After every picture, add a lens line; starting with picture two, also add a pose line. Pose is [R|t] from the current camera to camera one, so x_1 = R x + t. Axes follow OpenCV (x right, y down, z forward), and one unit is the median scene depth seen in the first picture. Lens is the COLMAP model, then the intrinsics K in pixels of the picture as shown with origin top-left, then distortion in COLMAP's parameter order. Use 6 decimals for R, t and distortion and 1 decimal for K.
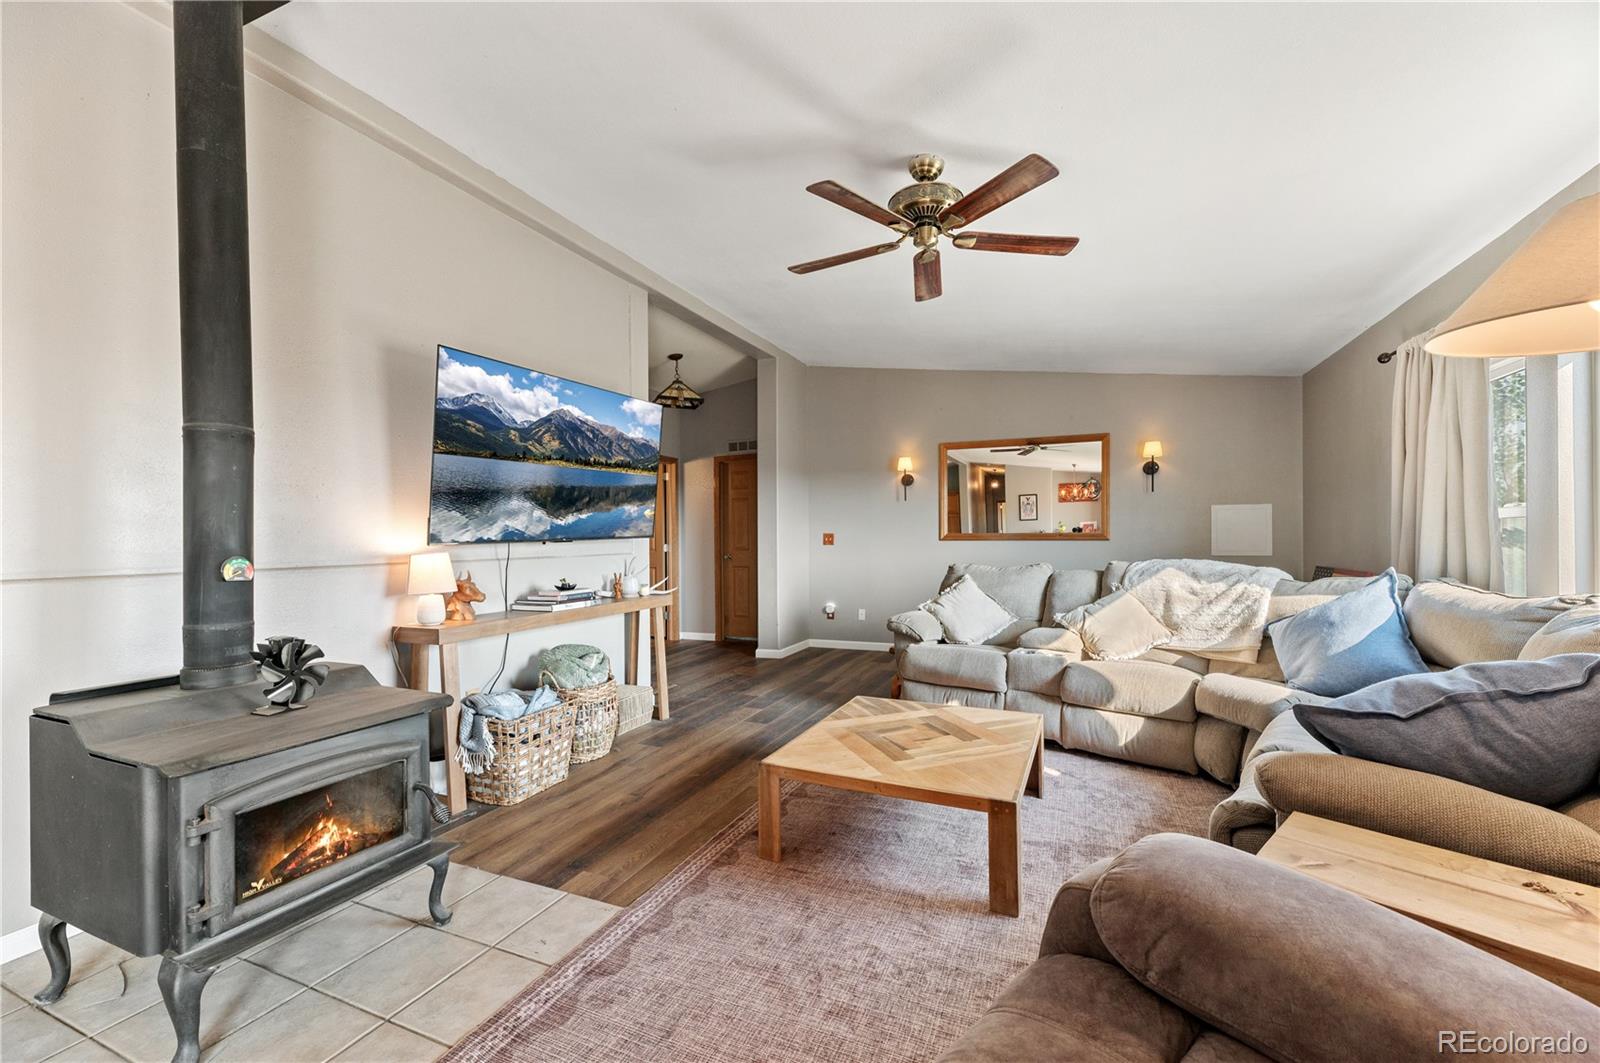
lens RADIAL K [[639.4, 0, 805.7], [0, 639.4, 529.8], [0, 0, 1]] dist [0.002399, 0.000288]
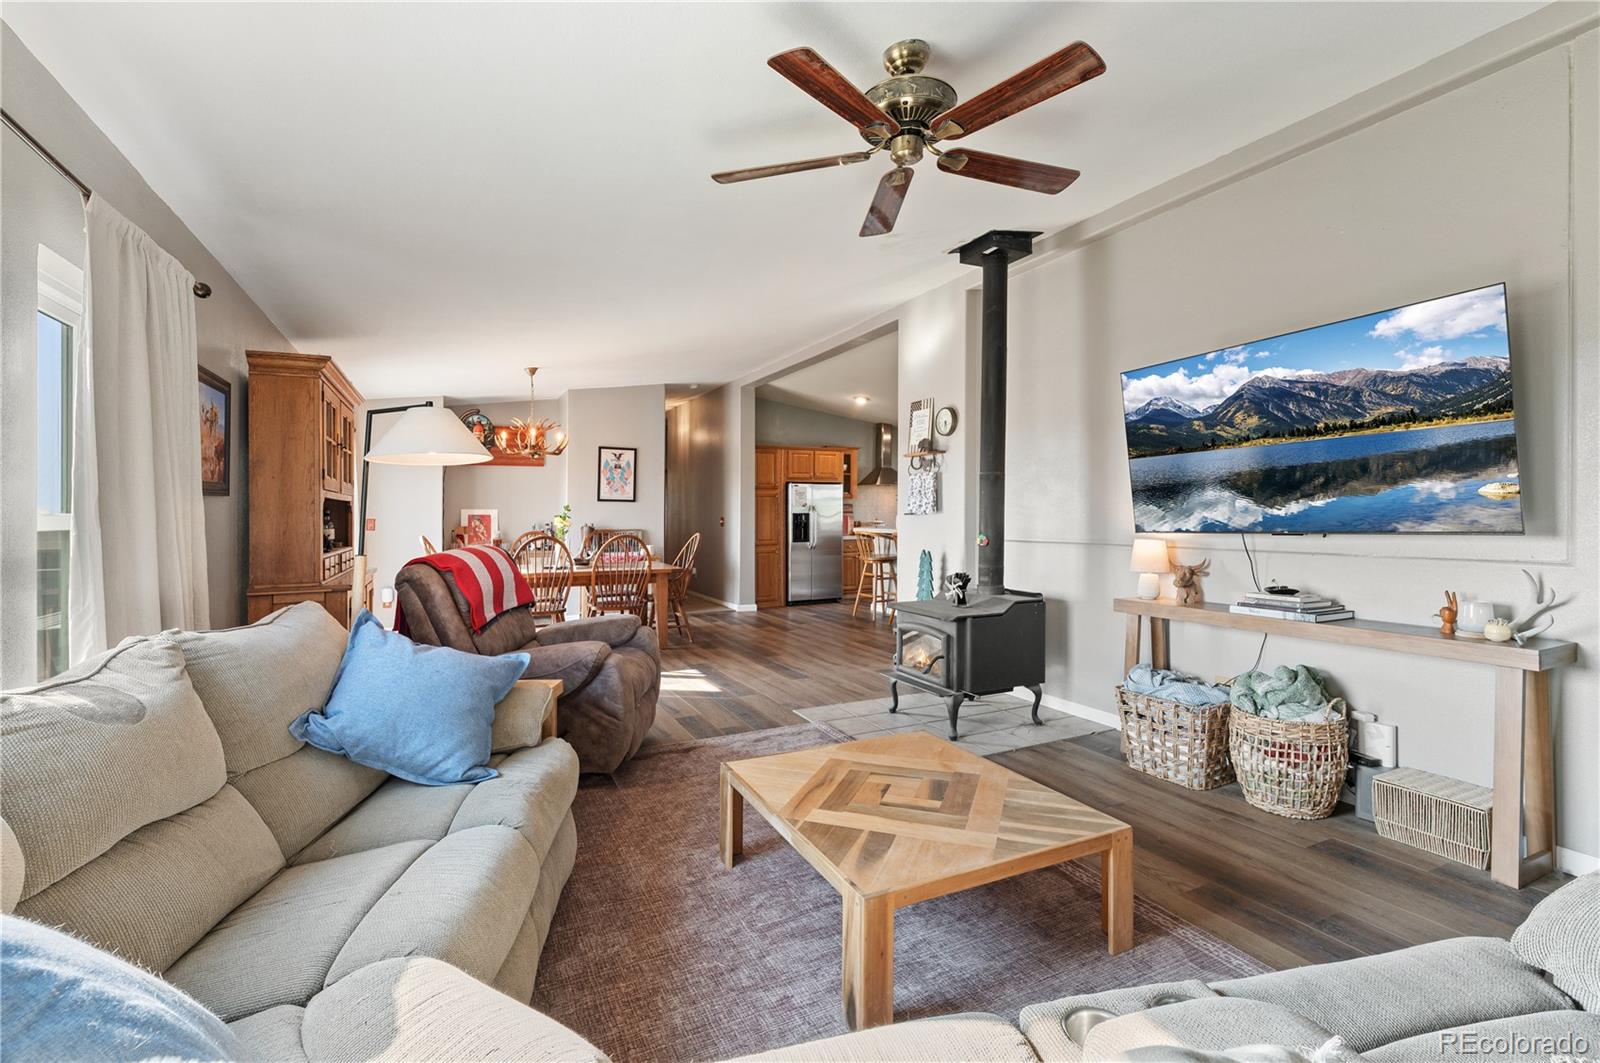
lens RADIAL K [[721.2, 0, 800.0], [0, 721.2, 505.1], [0, 0, 1]] dist [-0.005052, -0.001312]
pose [[-0.648219, 0.006284, -0.761428, 0.713101], [0.021149, 0.999729, -0.009754, -0.024533], [0.761160, -0.022426, -0.648176, 1.131432]]
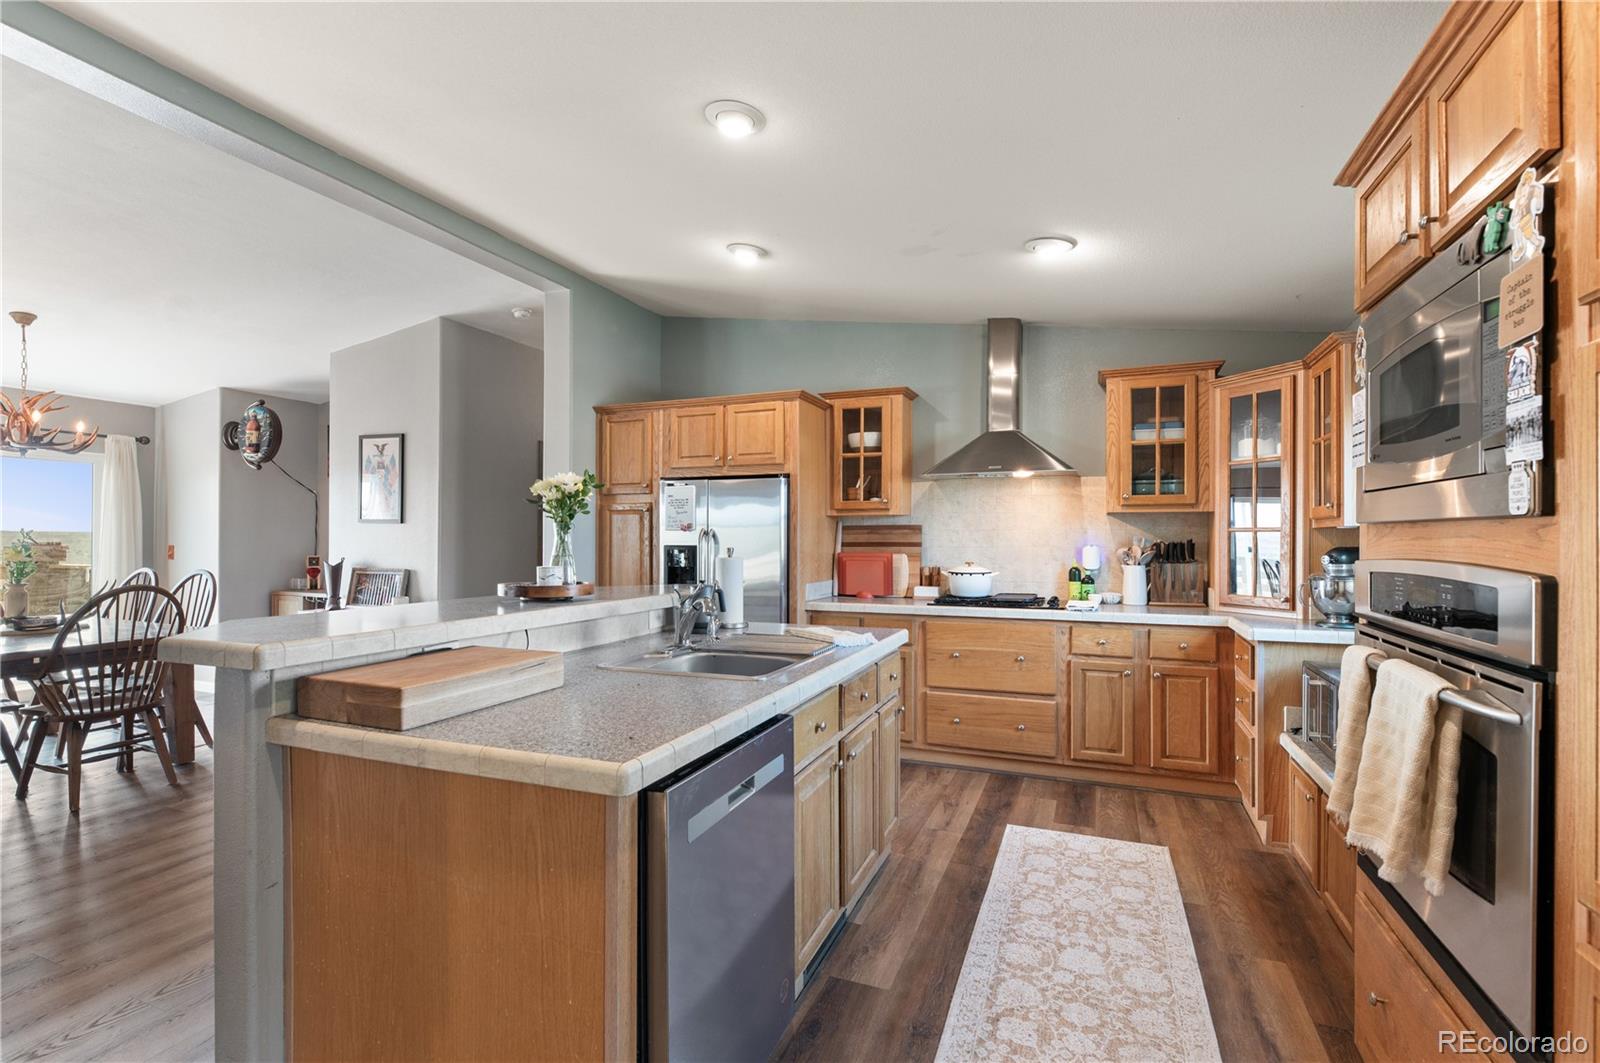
lens RADIAL K [[719.6, 0, 805.6], [0, 719.6, 536.6], [0, 0, 1]] dist [-0.001328, -0.000467]
pose [[-0.999784, 0.005965, -0.019895, -1.654266], [0.006267, 0.999866, -0.015141, -0.016022], [0.019802, -0.015263, -0.999687, 0.584202]]
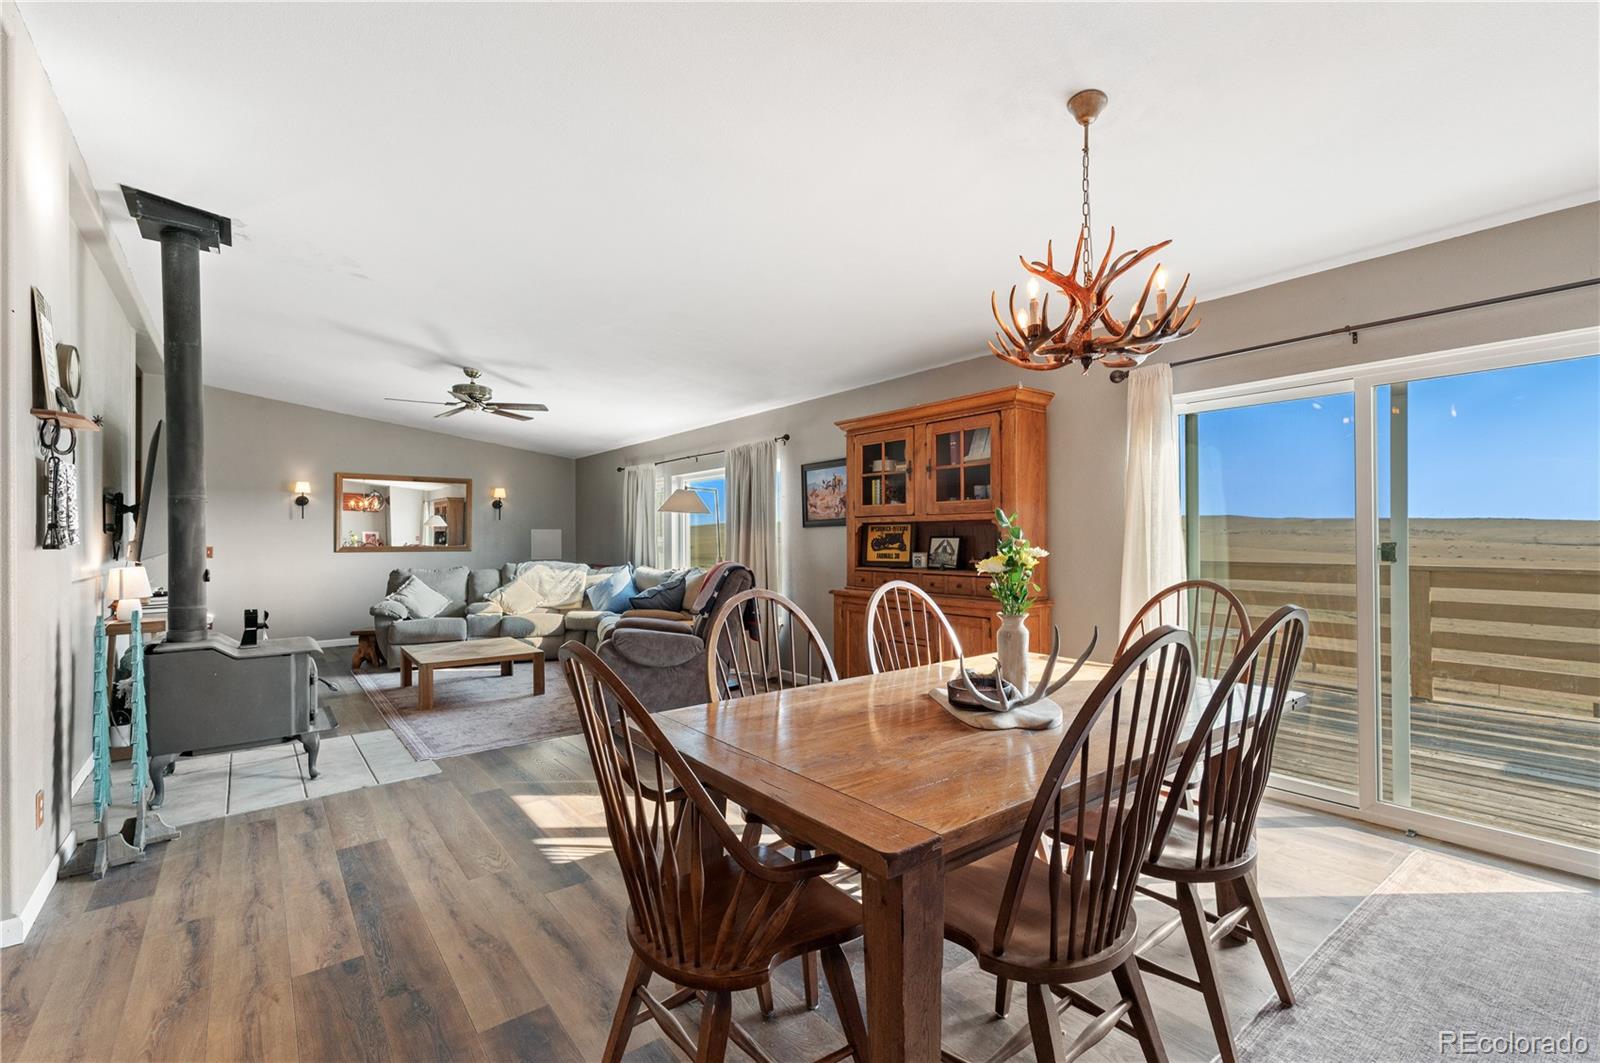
lens RADIAL K [[707.9, 0, 800.0], [0, 707.9, 531.5], [0, 0, 1]] dist [0.007903, -0.000213]
pose [[0.481876, 0.014884, 0.876113, -1.002066], [-0.009288, 0.999886, -0.011879, -0.028222], [-0.876190, -0.002413, 0.481959, -0.778263]]
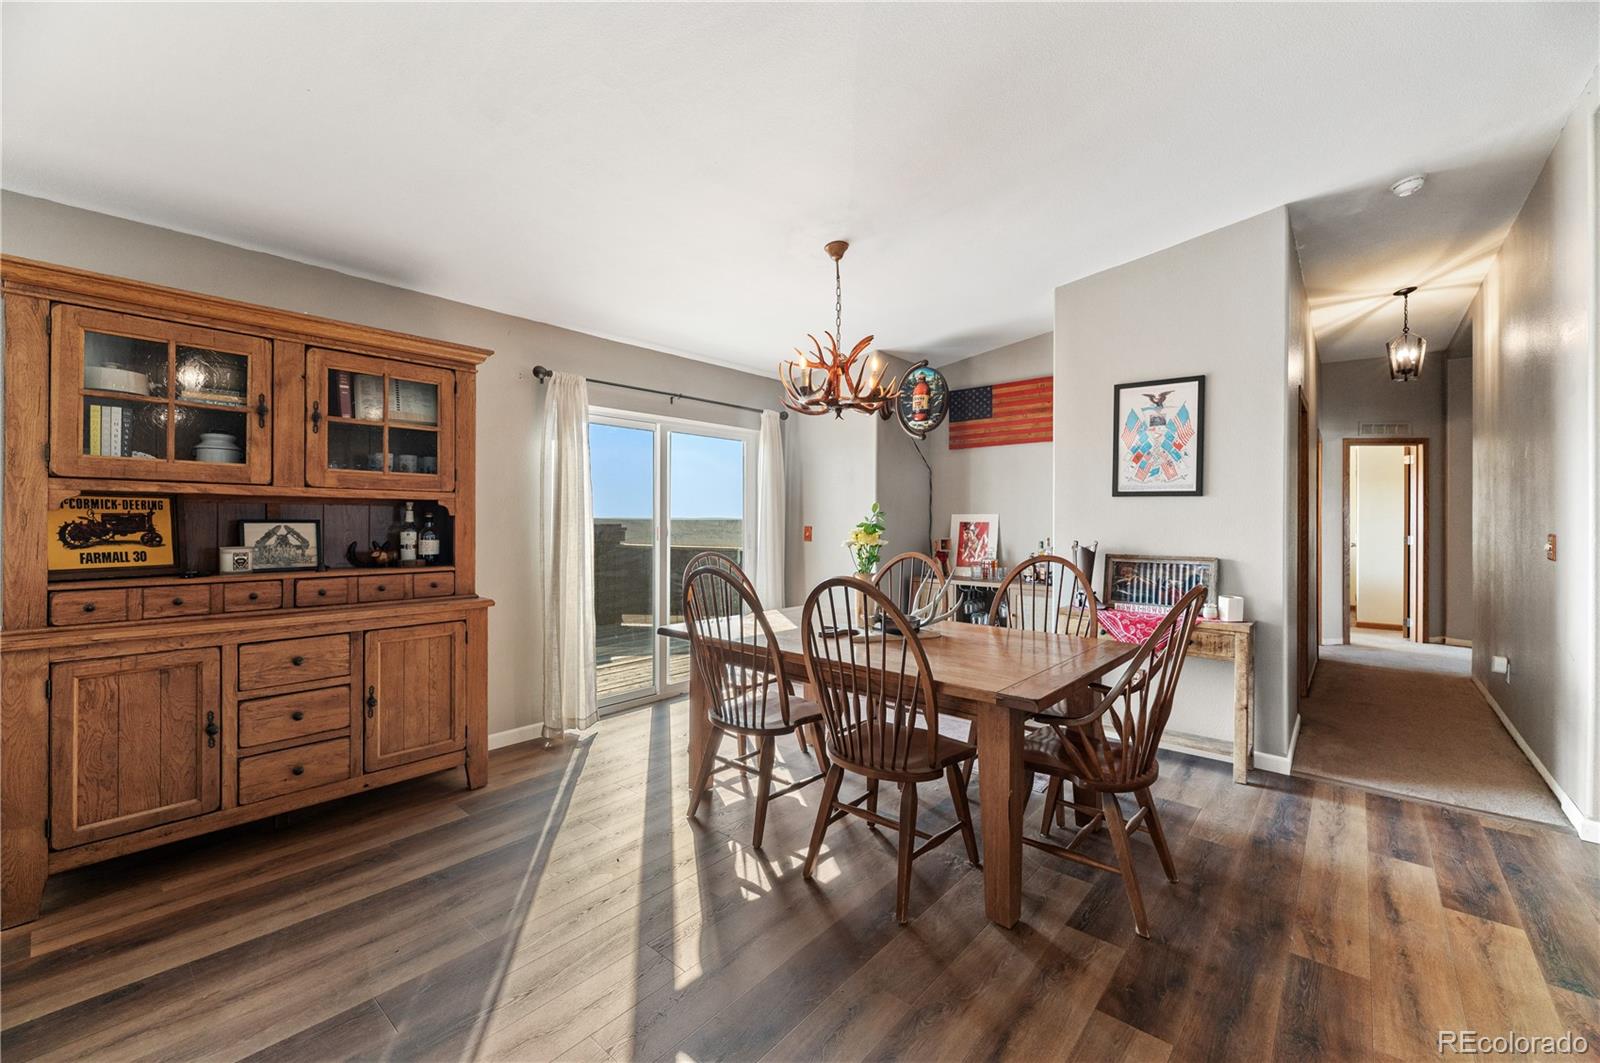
lens RADIAL K [[645.9, 0, 803.4], [0, 645.9, 517.4], [0, 0, 1]] dist [0.000346, 0.000045]
pose [[-0.955451, 0.011145, 0.294941, -0.537270], [0.005334, 0.999776, -0.020501, -0.021215], [-0.295103, -0.018015, -0.955296, 0.205884]]
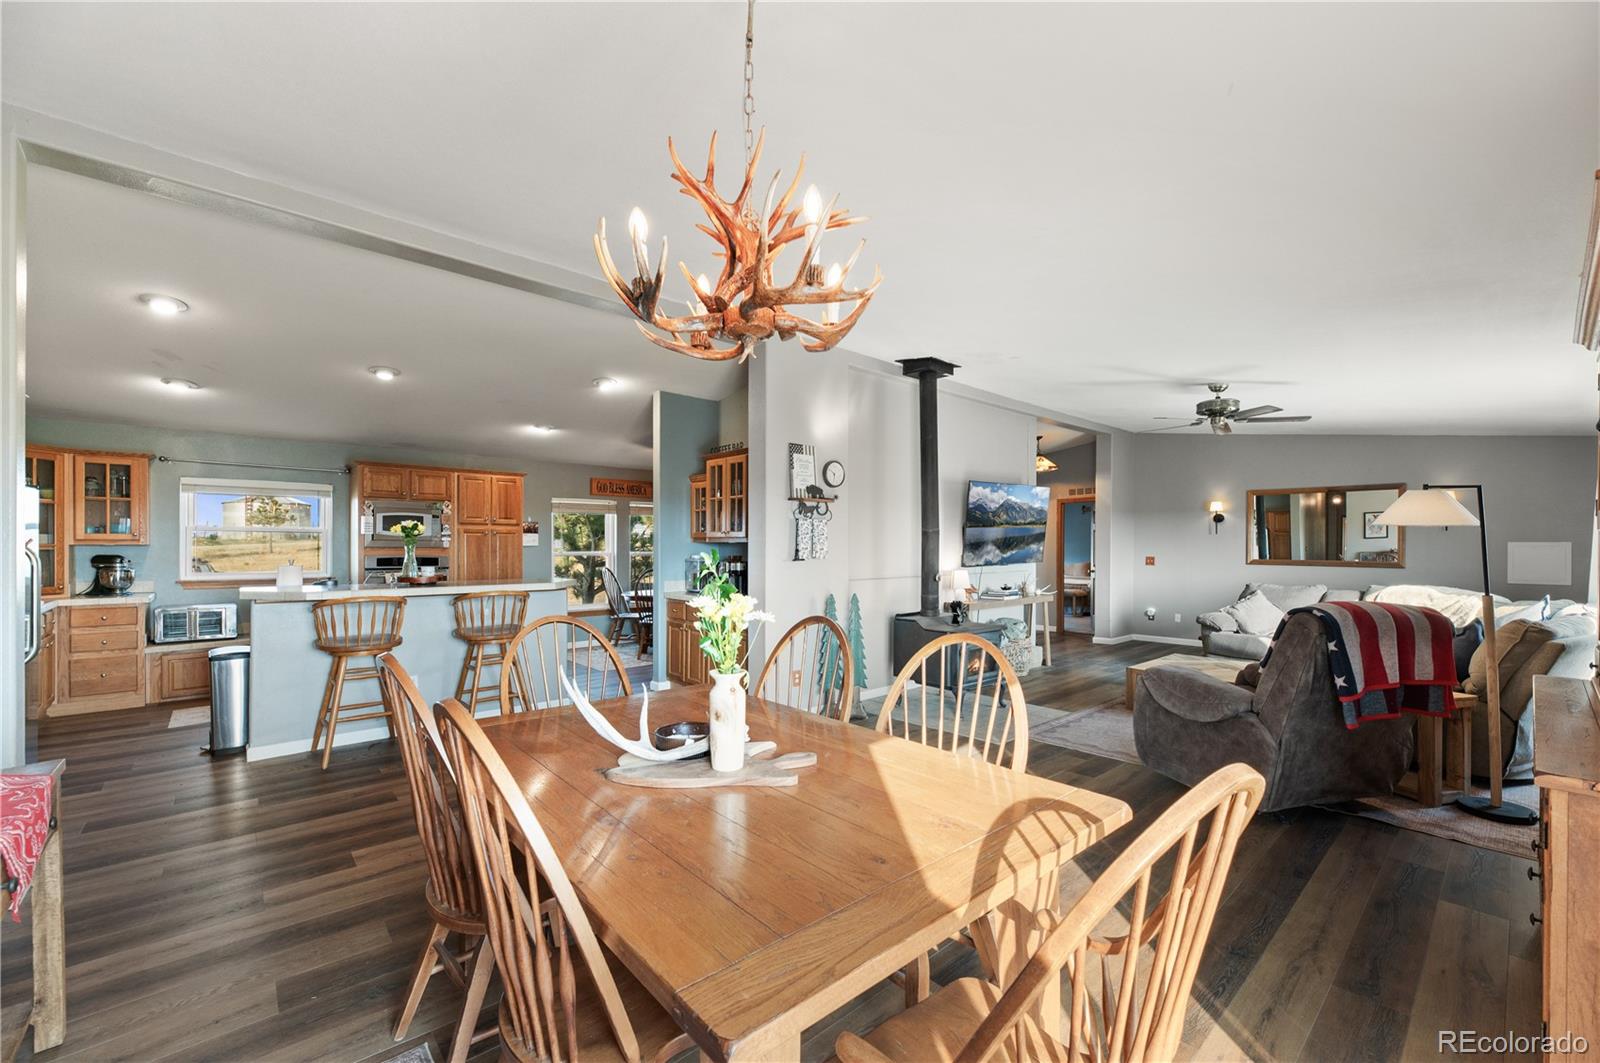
lens RADIAL K [[645.6, 0, 812.2], [0, 645.6, 550.3], [0, 0, 1]] dist [-0.002309, -0.000033]
pose [[0.910556, 0.013738, -0.413158, -0.102102], [-0.005111, 0.999745, 0.021980, -0.068529], [0.413355, -0.017902, 0.910394, -1.058583]]
